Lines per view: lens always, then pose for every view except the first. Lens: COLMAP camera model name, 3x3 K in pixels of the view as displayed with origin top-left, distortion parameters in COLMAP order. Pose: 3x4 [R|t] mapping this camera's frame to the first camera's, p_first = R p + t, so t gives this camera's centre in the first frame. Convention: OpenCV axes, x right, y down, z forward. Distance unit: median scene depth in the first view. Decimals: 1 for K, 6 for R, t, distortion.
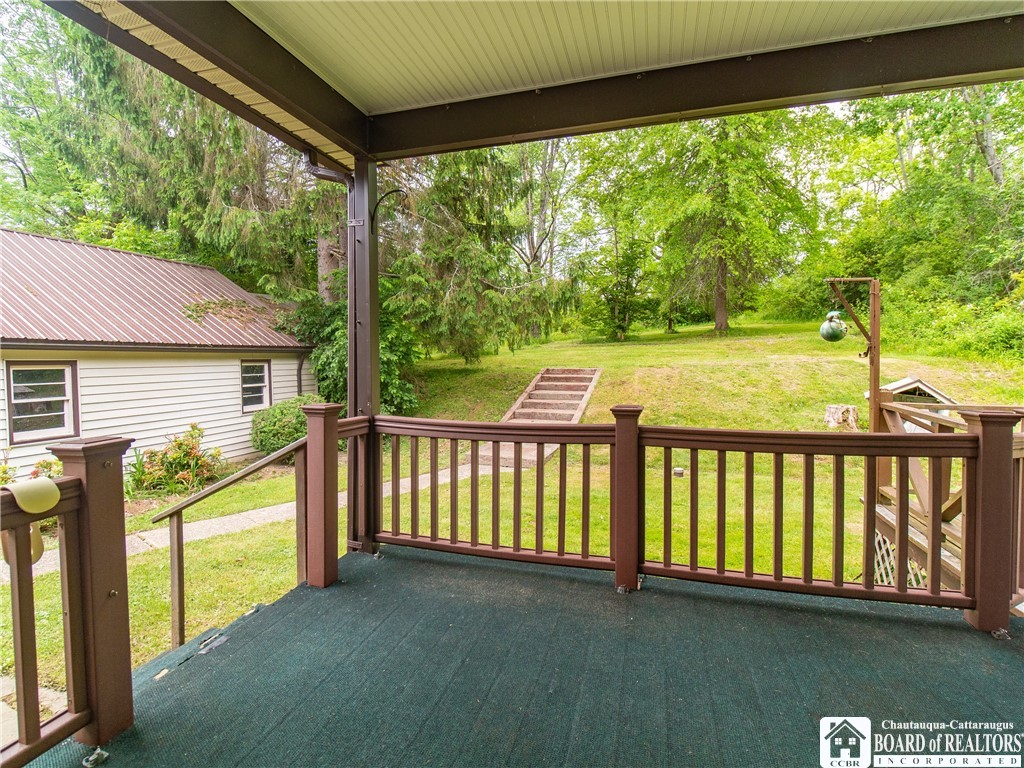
lens RADIAL K [[495.4, 0, 501.5], [0, 495.4, 365.8], [0, 0, 1]] dist [-0.002231, -0.000406]
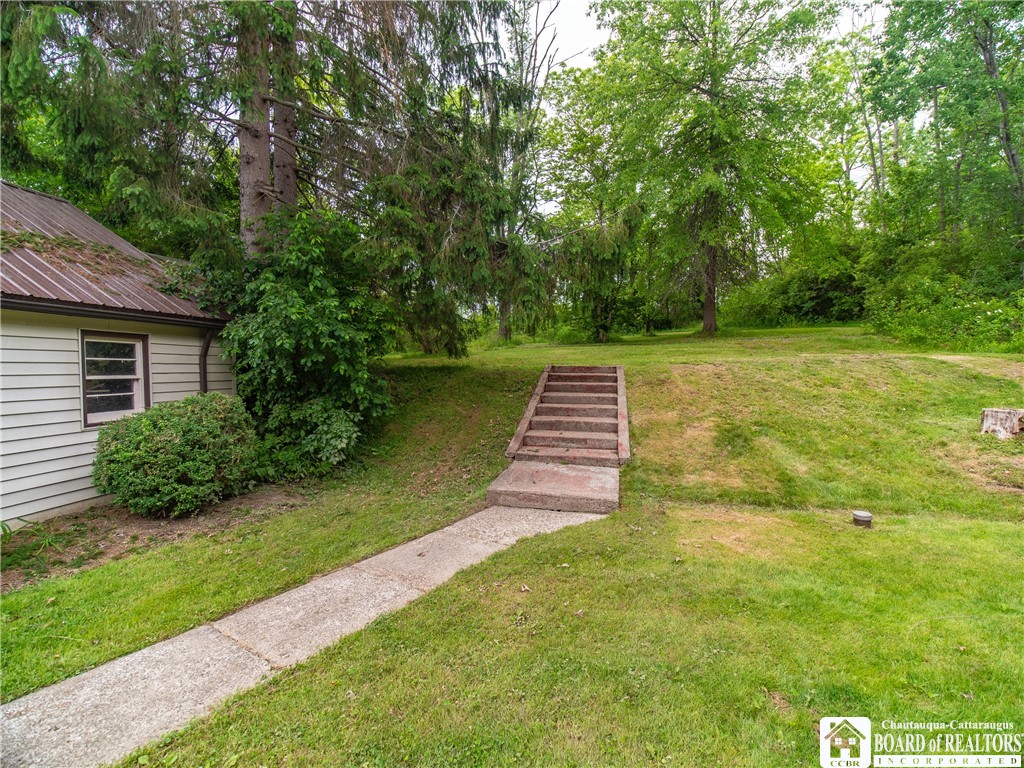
lens RADIAL K [[456.0, 0, 512.0], [0, 456.0, 384.0], [0, 0, 1]] dist [-0.013889, -0.001450]
pose [[0.987886, 0.006429, 0.155049, -0.113360], [-0.008820, 0.999852, 0.014740, 0.033081], [-0.154931, -0.015929, 0.987797, 0.382752]]
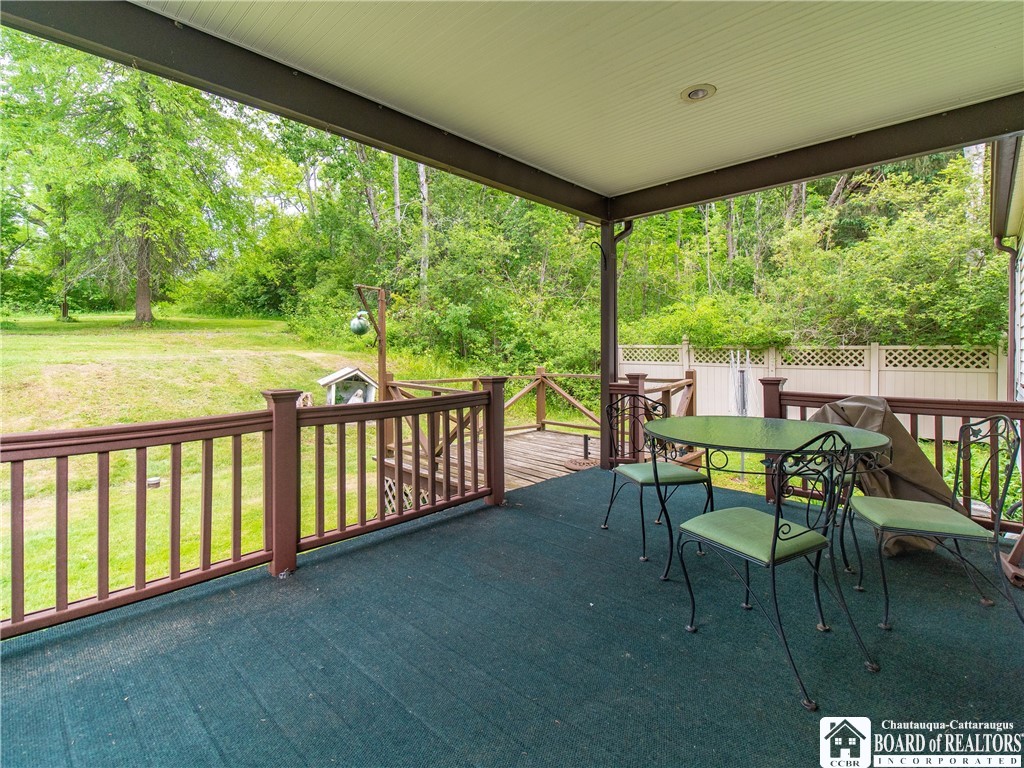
lens RADIAL K [[501.1, 0, 518.2], [0, 501.1, 347.8], [0, 0, 1]] dist [0.001102, -0.001260]
pose [[0.443222, 0.011755, 0.896335, -0.107929], [0.015291, 0.999669, -0.020672, 0.005766], [-0.896282, 0.022868, 0.442895, 0.028951]]
